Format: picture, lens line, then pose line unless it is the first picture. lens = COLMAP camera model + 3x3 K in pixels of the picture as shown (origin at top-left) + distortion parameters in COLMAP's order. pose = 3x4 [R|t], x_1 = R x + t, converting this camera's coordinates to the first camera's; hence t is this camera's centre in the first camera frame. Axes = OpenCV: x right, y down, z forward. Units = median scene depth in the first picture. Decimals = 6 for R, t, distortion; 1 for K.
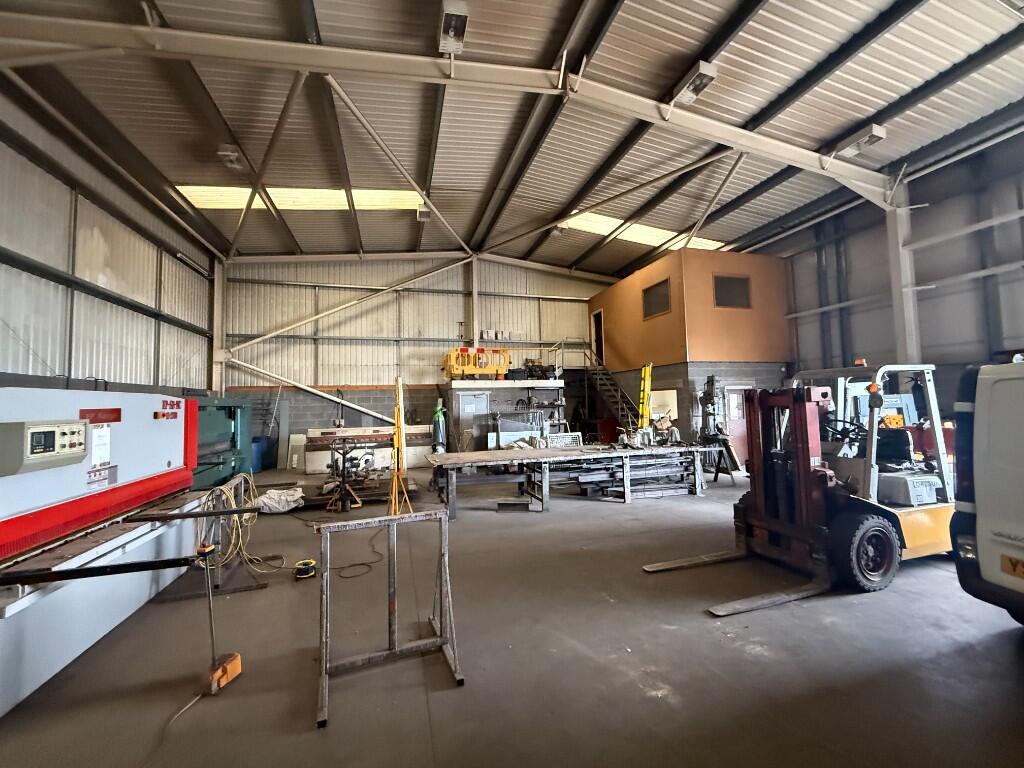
lens RADIAL K [[412.6, 0, 508.3], [0, 412.6, 381.6], [0, 0, 1]] dist [0.000167, 0.000125]
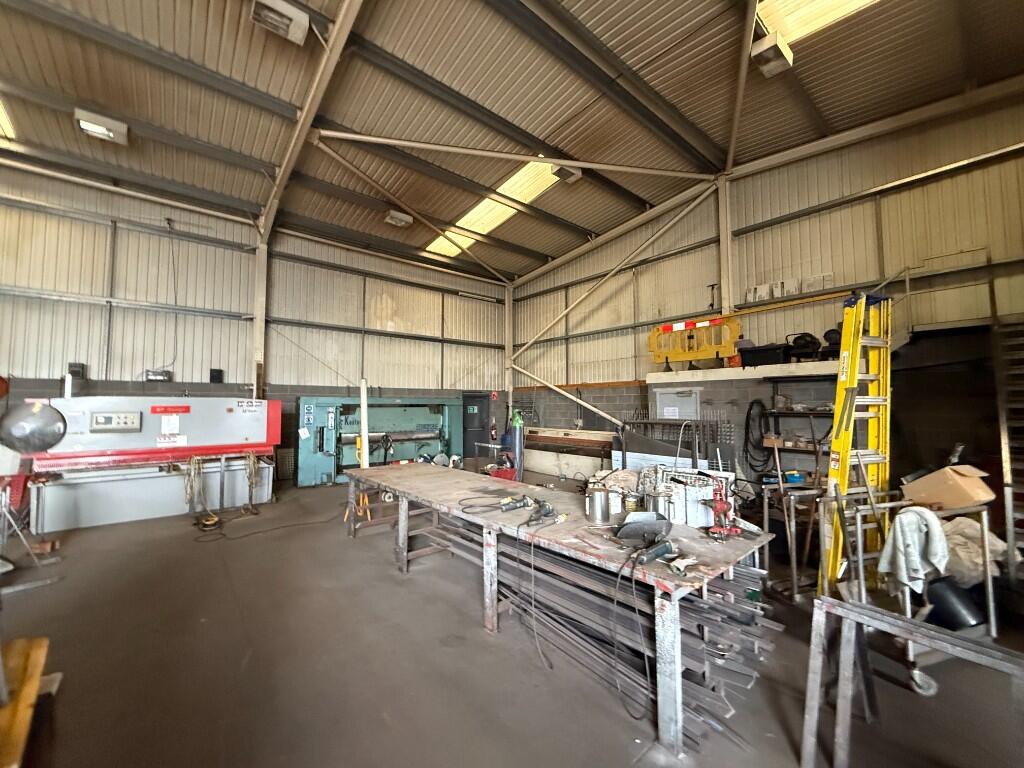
lens RADIAL K [[412.6, 0, 508.3], [0, 412.6, 381.6], [0, 0, 1]] dist [0.000167, 0.000125]
pose [[0.405797, -0.032961, -0.913369, 0.408236], [0.041810, 0.998973, -0.017475, 0.013957], [0.913006, -0.031096, 0.406759, 0.465745]]
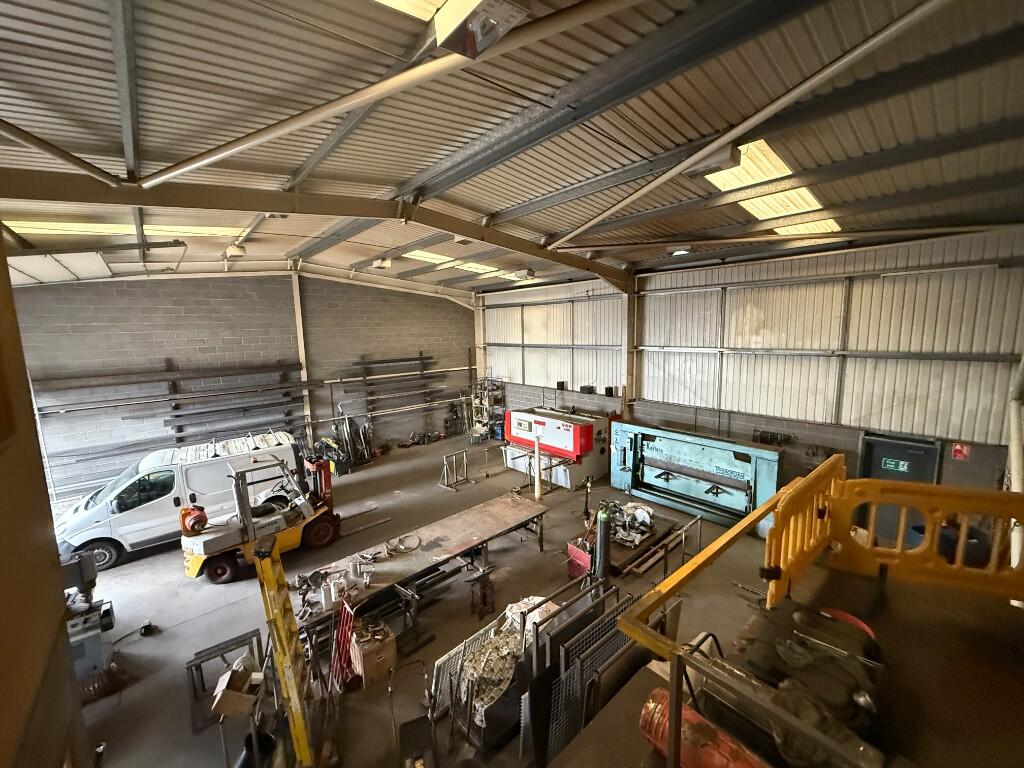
lens RADIAL K [[412.6, 0, 508.3], [0, 412.6, 381.6], [0, 0, 1]] dist [0.000167, 0.000125]
pose [[-0.905421, 0.103132, -0.411798, 0.206849], [0.069978, 0.993030, 0.094837, -0.180891], [0.418708, 0.057051, -0.906327, 1.169754]]
